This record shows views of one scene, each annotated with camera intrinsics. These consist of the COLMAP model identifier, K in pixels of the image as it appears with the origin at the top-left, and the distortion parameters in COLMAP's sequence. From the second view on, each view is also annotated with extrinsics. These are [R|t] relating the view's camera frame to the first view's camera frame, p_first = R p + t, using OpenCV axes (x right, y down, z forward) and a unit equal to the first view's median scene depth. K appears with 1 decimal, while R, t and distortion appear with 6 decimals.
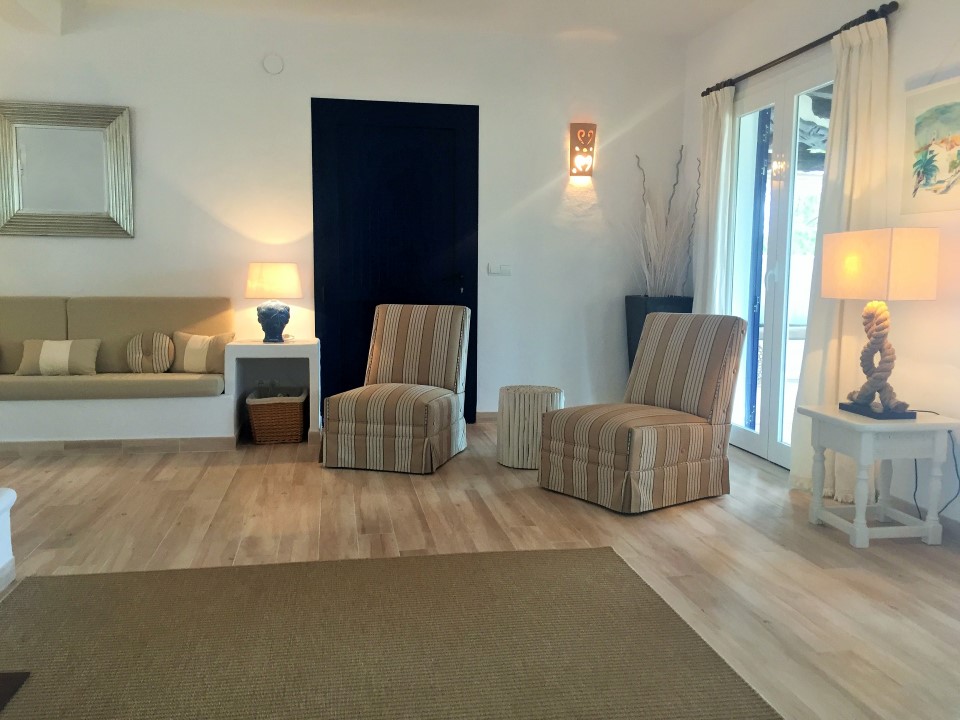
lens RADIAL K [[817.0, 0, 478.1], [0, 817.0, 356.2], [0, 0, 1]] dist [0.067910, -0.096562]
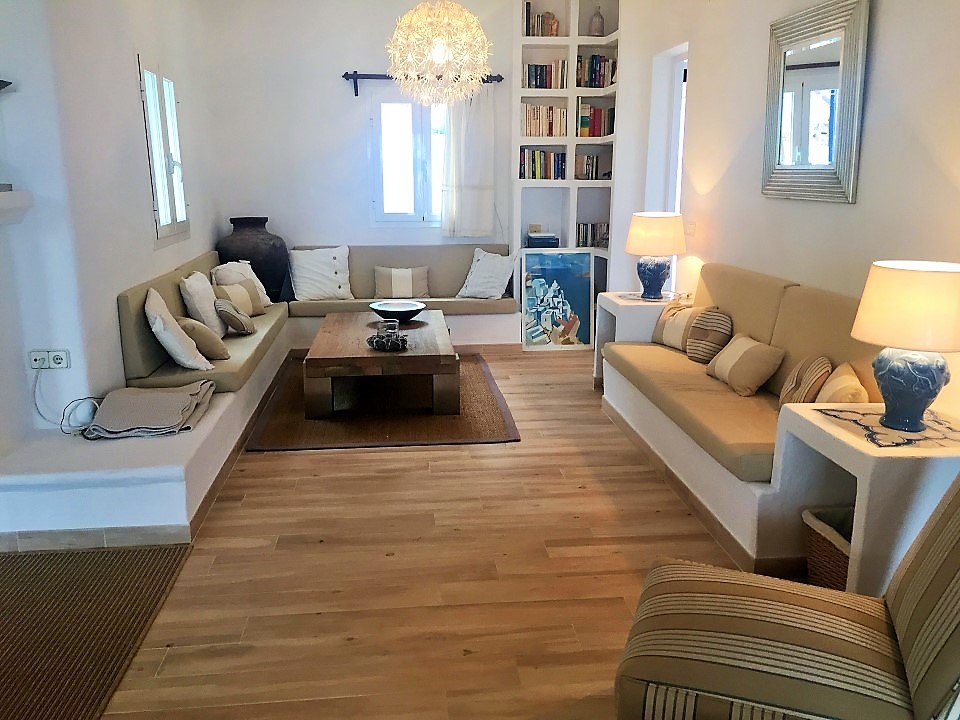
lens RADIAL K [[817.0, 0, 478.1], [0, 817.0, 356.2], [0, 0, 1]] dist [0.067910, -0.096562]
pose [[-0.068782, 0.202054, -0.976956, 0.255861], [-0.098316, 0.973136, 0.208186, -0.141249], [0.992775, 0.110369, -0.047069, 0.811147]]
